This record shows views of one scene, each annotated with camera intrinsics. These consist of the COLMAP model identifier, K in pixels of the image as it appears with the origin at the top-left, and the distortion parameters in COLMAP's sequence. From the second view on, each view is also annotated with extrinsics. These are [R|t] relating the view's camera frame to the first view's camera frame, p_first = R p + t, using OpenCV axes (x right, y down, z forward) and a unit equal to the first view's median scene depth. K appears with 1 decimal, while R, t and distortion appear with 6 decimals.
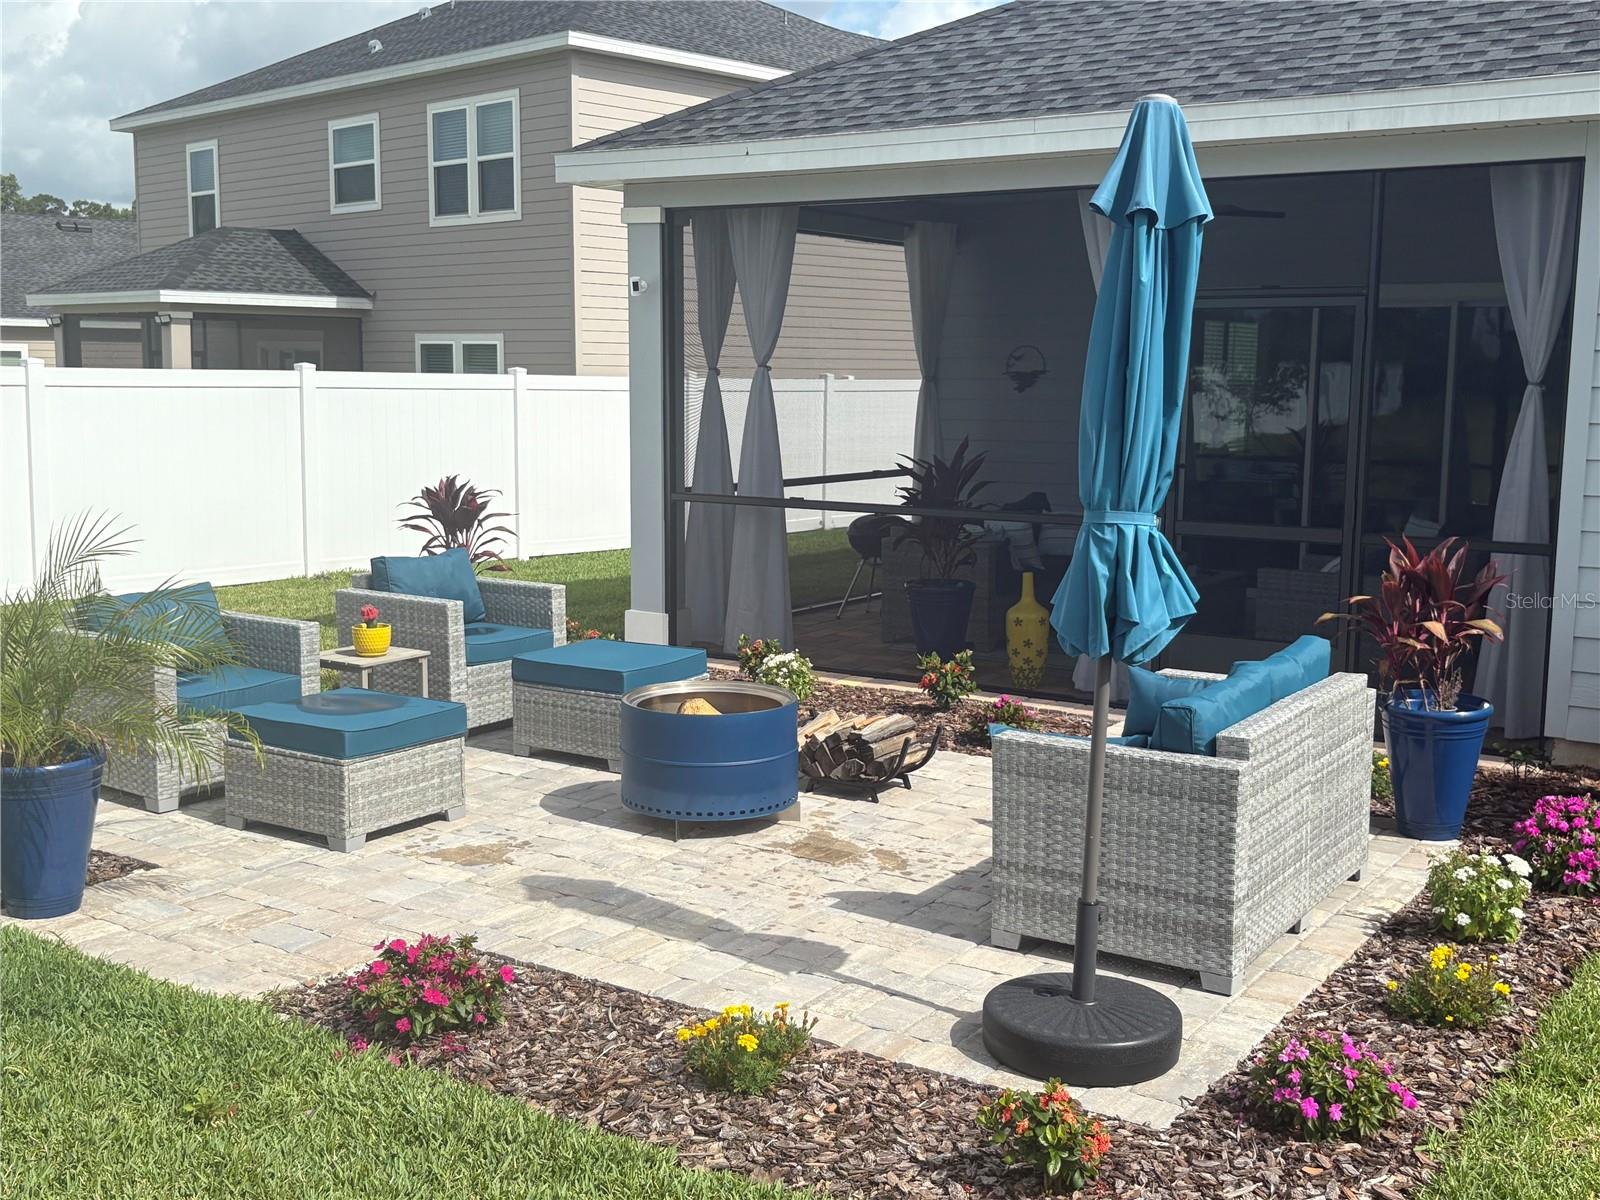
lens RADIAL K [[1755.0, 0, 800.0], [0, 1755.0, 600.0], [0, 0, 1]] dist [0.157390, -0.498015]
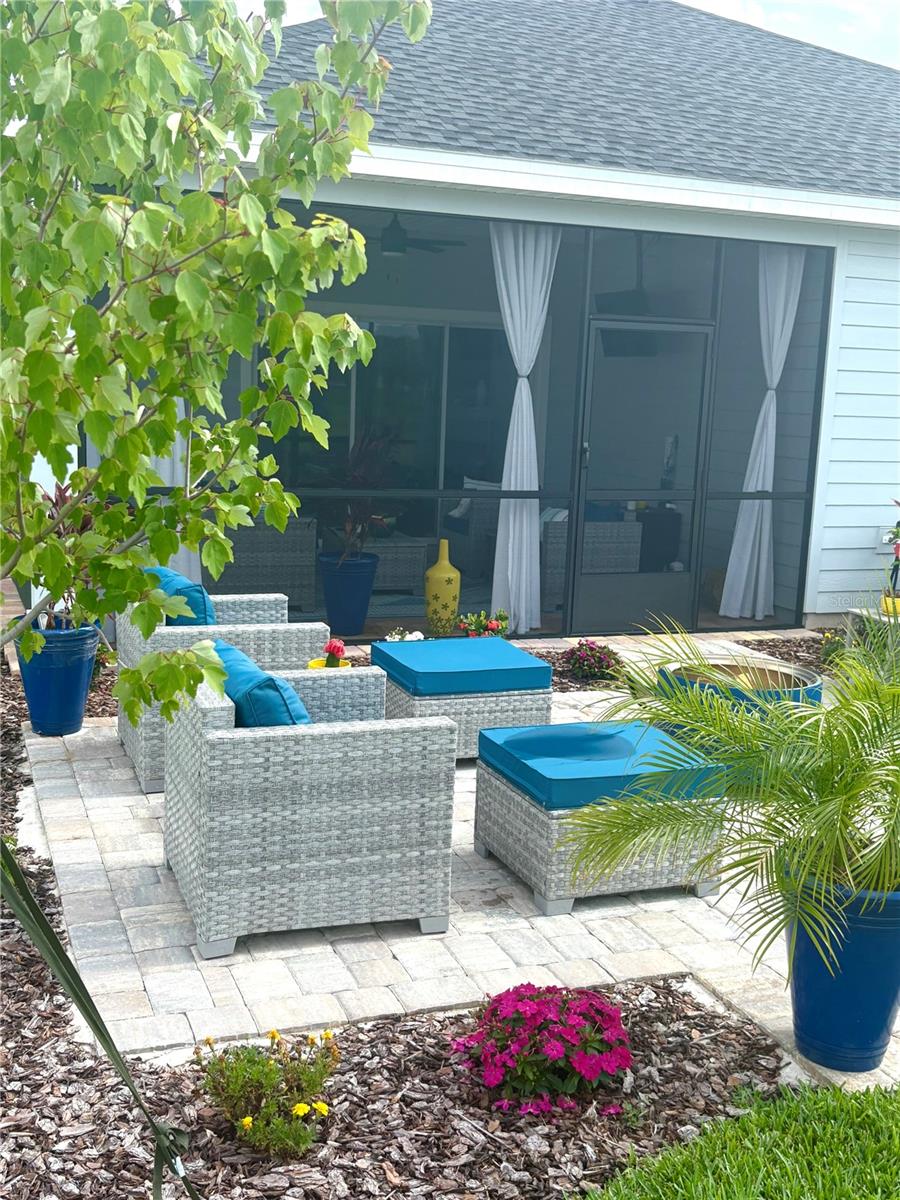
lens RADIAL K [[1316.3, 0, 450.0], [0, 1316.3, 600.0], [0, 0, 1]] dist [0.157390, -0.498015]
pose [[0.550886, -0.125320, 0.825118, -0.713552], [0.074798, 0.992097, 0.100743, -0.075331], [-0.831222, 0.006219, 0.555906, 0.573885]]
